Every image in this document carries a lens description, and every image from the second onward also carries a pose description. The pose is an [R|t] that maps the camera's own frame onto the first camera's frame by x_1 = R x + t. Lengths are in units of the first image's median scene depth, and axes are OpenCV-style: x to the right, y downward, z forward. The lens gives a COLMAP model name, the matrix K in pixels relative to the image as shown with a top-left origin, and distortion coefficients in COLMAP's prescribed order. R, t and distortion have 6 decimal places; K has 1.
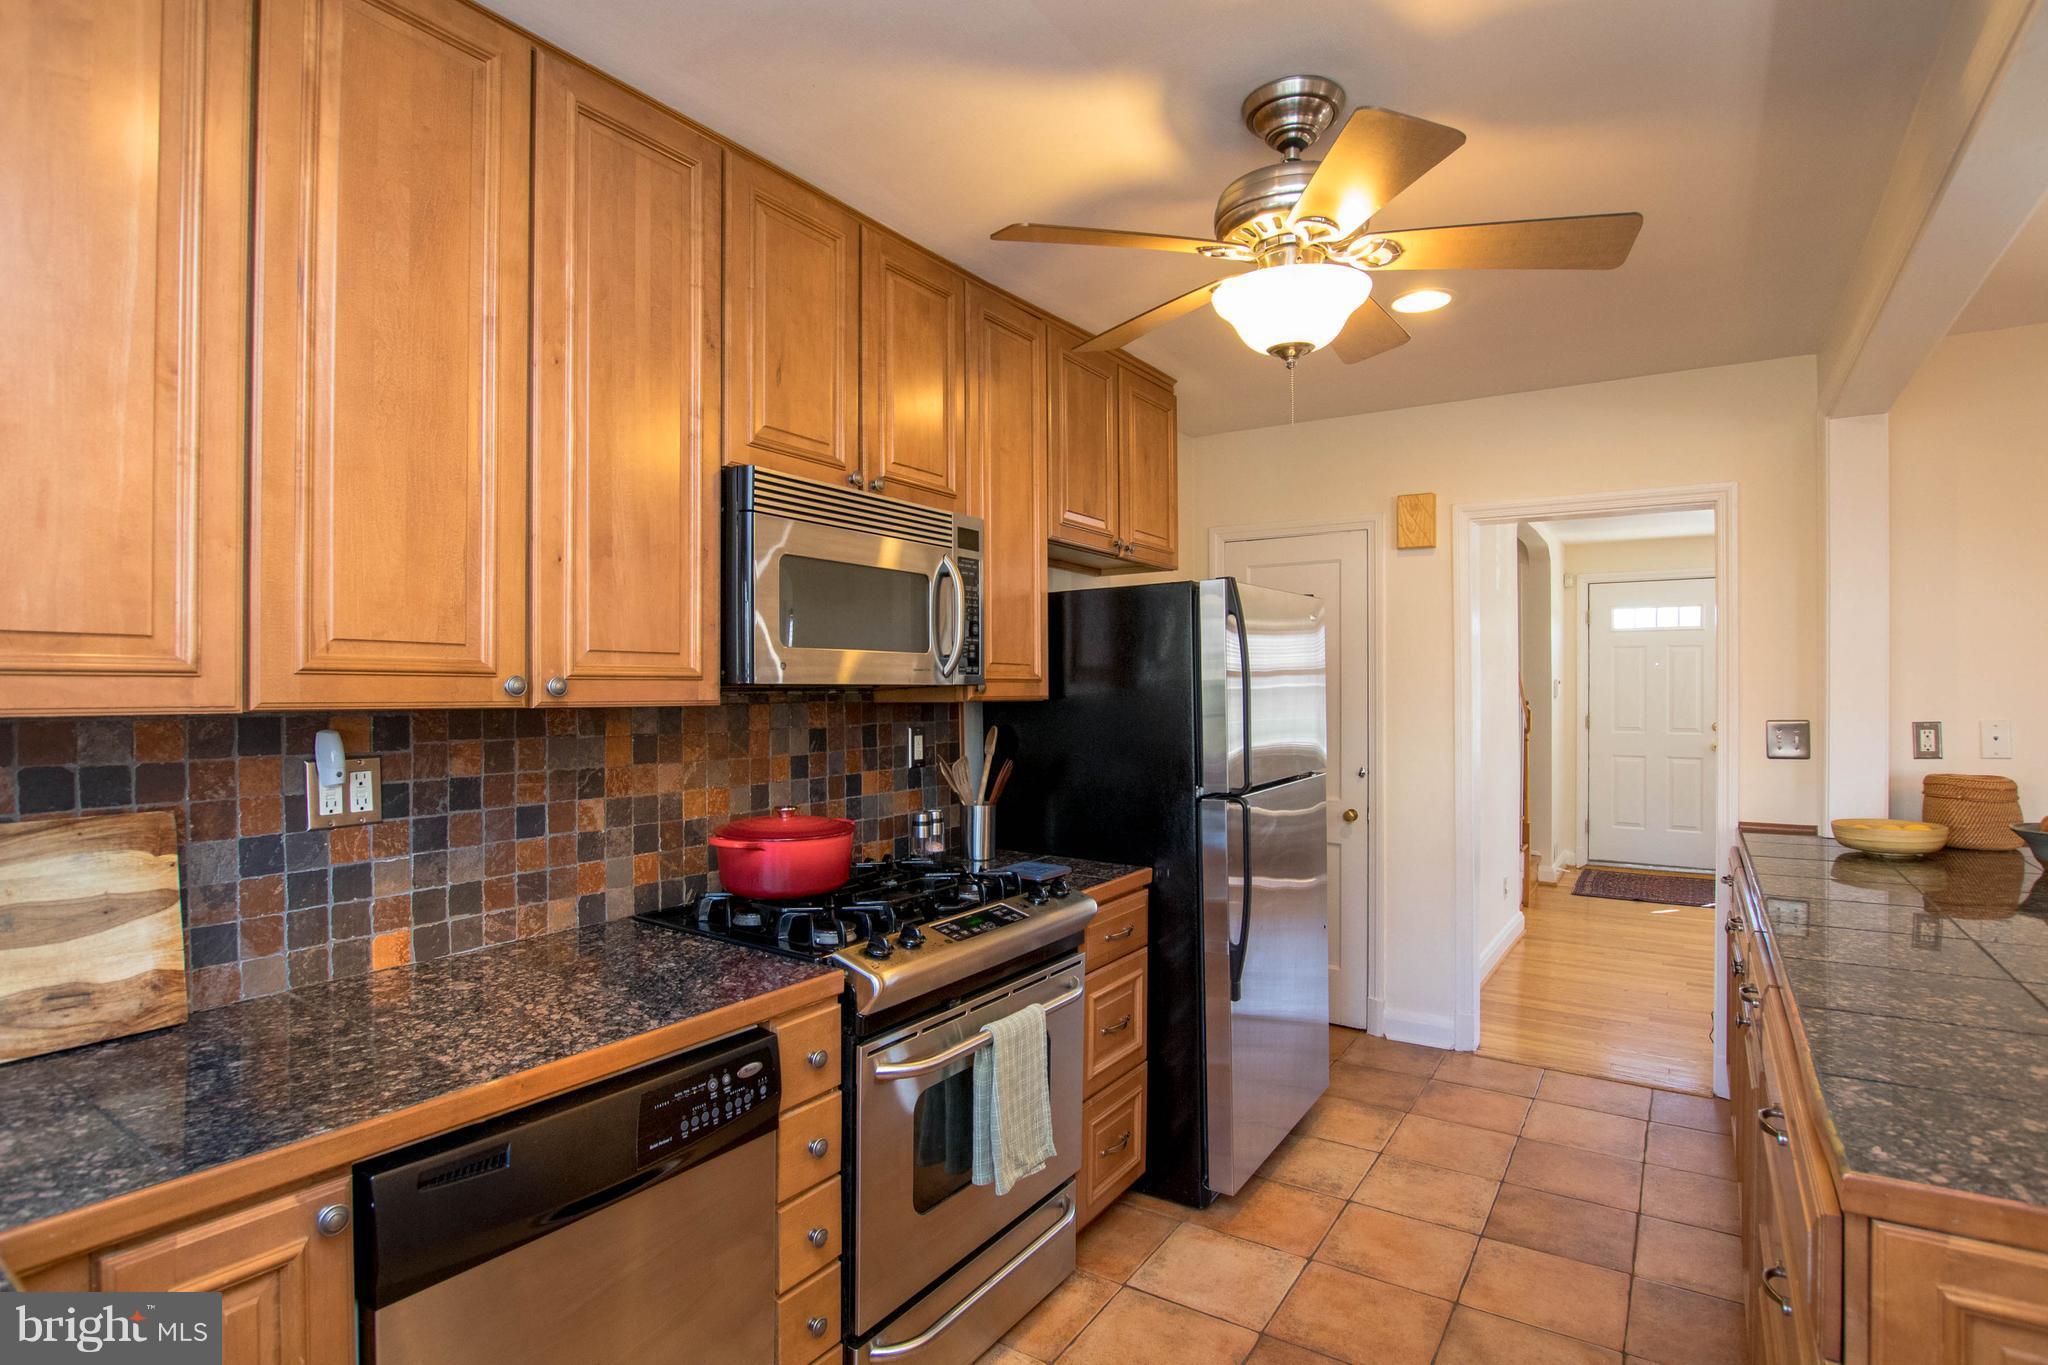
lens RADIAL K [[1029.7, 0, 1020.4], [0, 1029.7, 689.4], [0, 0, 1]] dist [-0.031430, 0.002964]
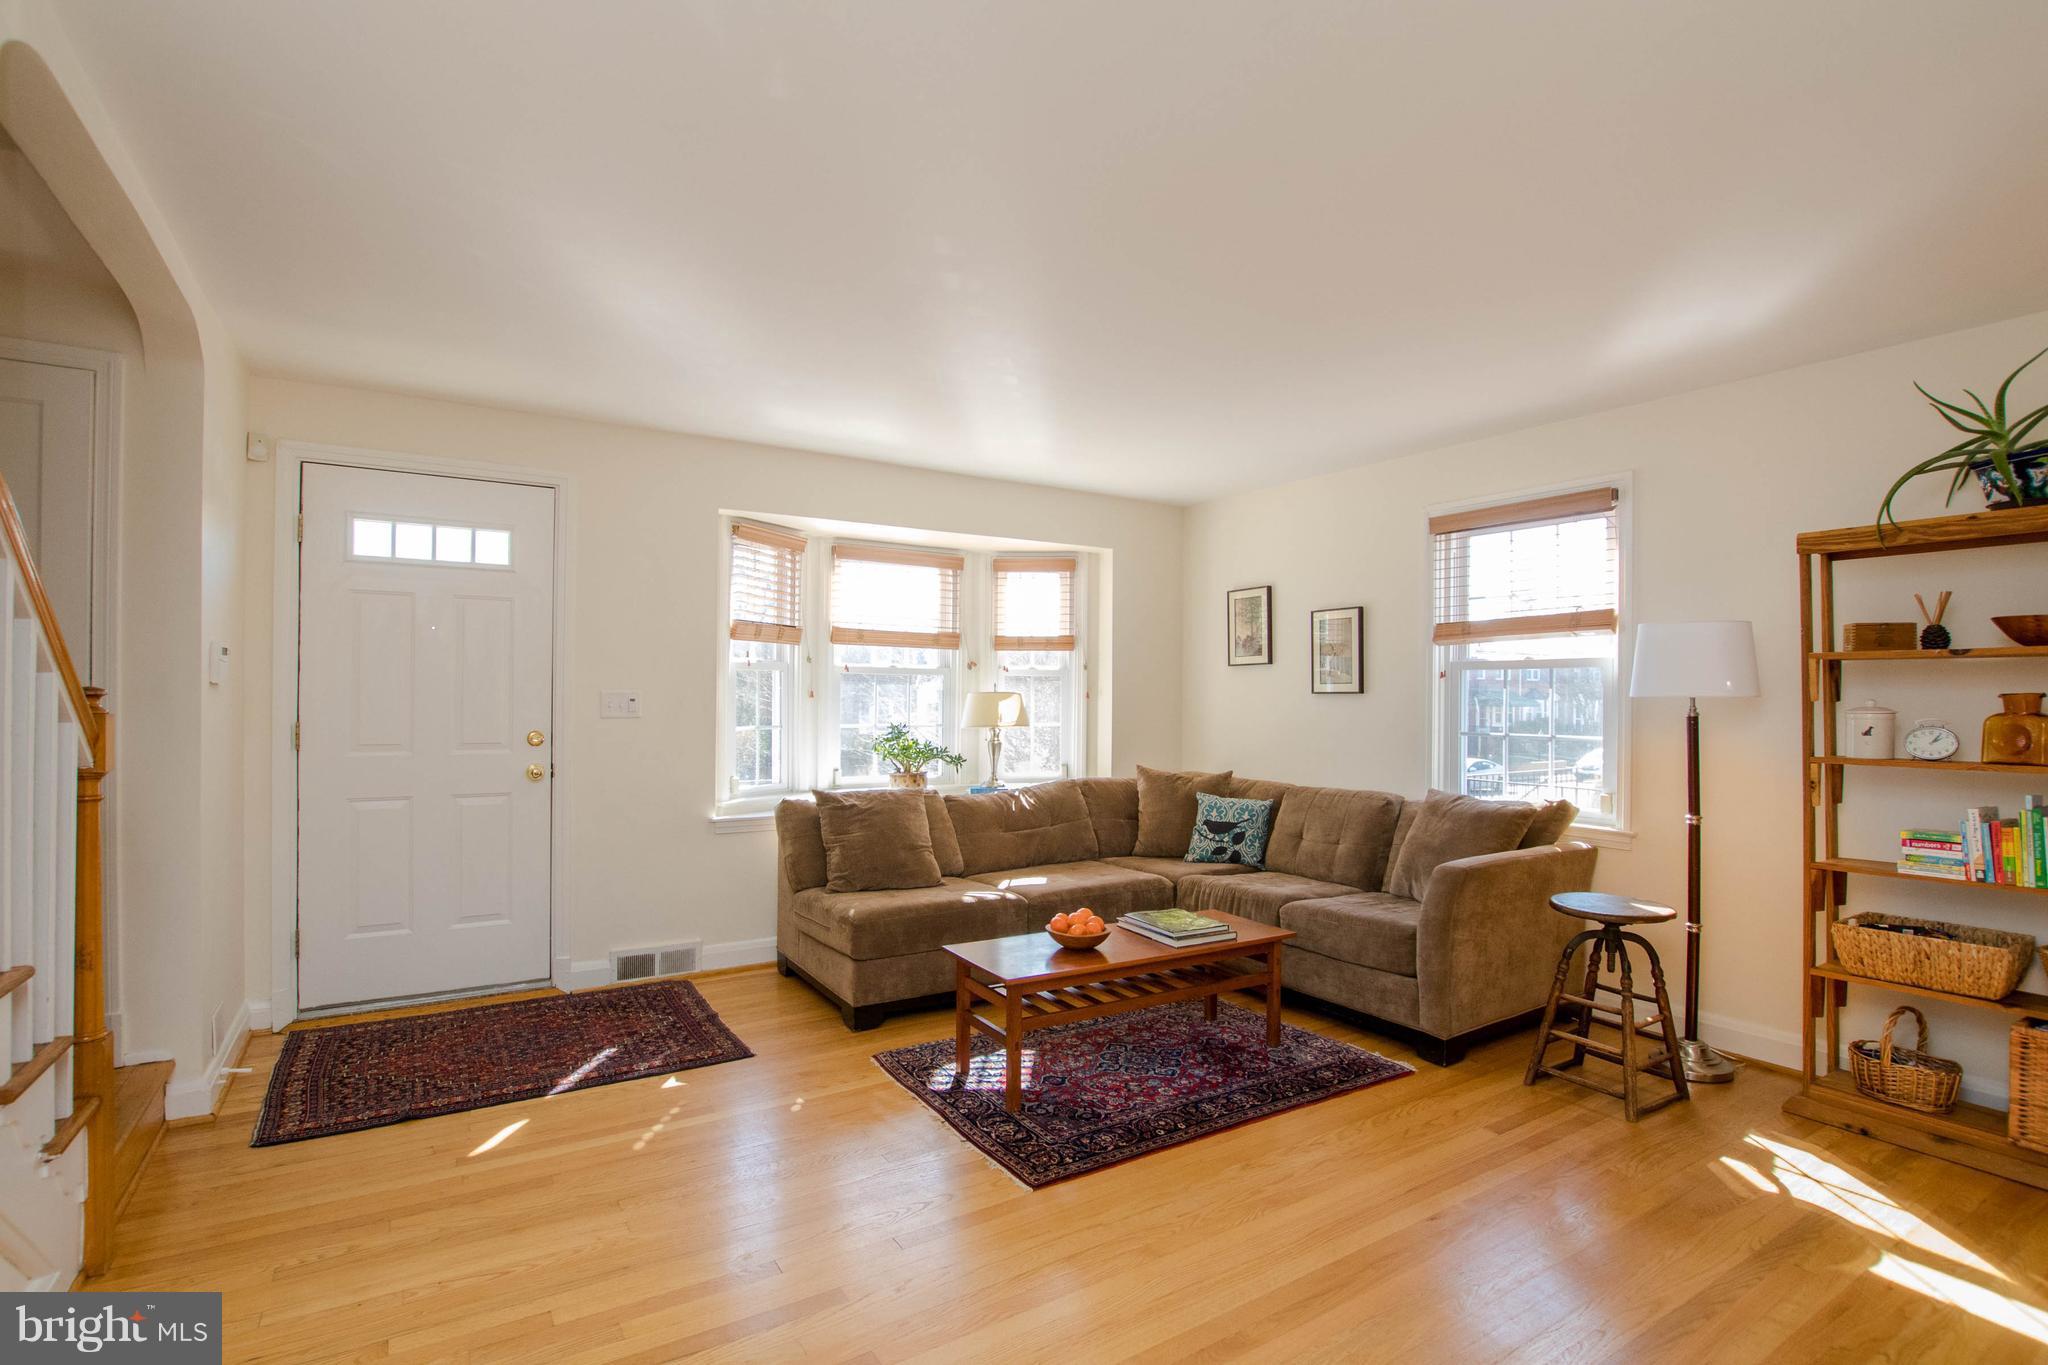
lens RADIAL K [[953.6, 0, 1010.1], [0, 953.6, 693.3], [0, 0, 1]] dist [-0.030029, 0.003178]
pose [[0.411383, 0.004193, 0.911453, 1.174583], [-0.004078, 0.999988, -0.002760, 0.042749], [-0.911453, -0.002582, 0.411395, 2.053423]]
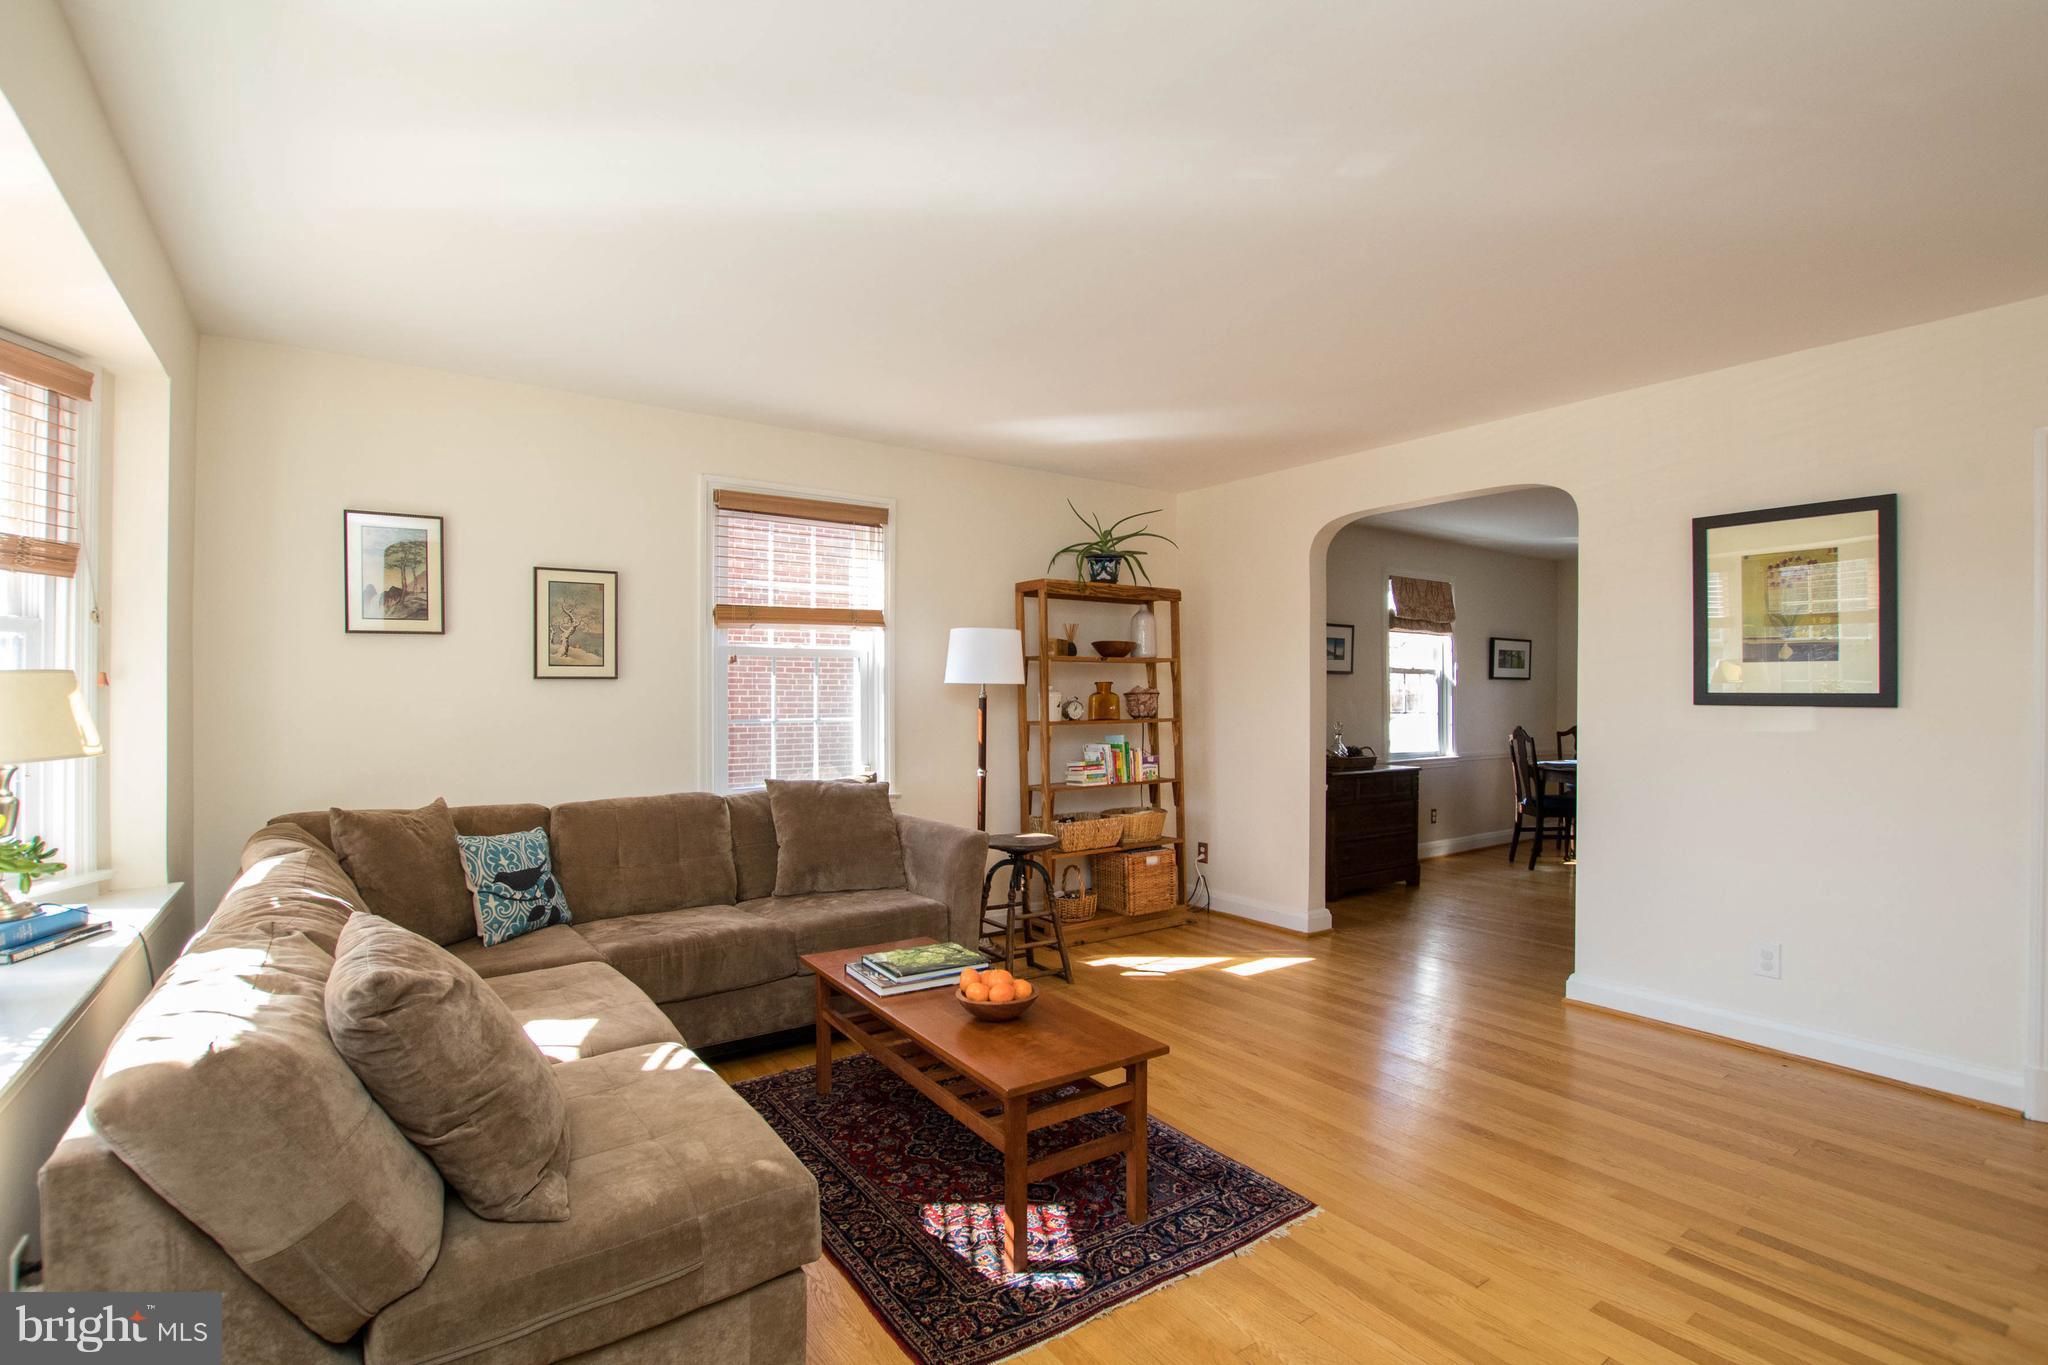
lens RADIAL K [[953.6, 0, 1026.7], [0, 953.6, 692.1], [0, 0, 1]] dist [-0.030029, 0.003178]
pose [[-0.934718, -0.003102, 0.355376, 2.269653], [-0.001922, 0.999991, 0.003675, 0.051734], [-0.355384, 0.002752, -0.934716, 3.790930]]
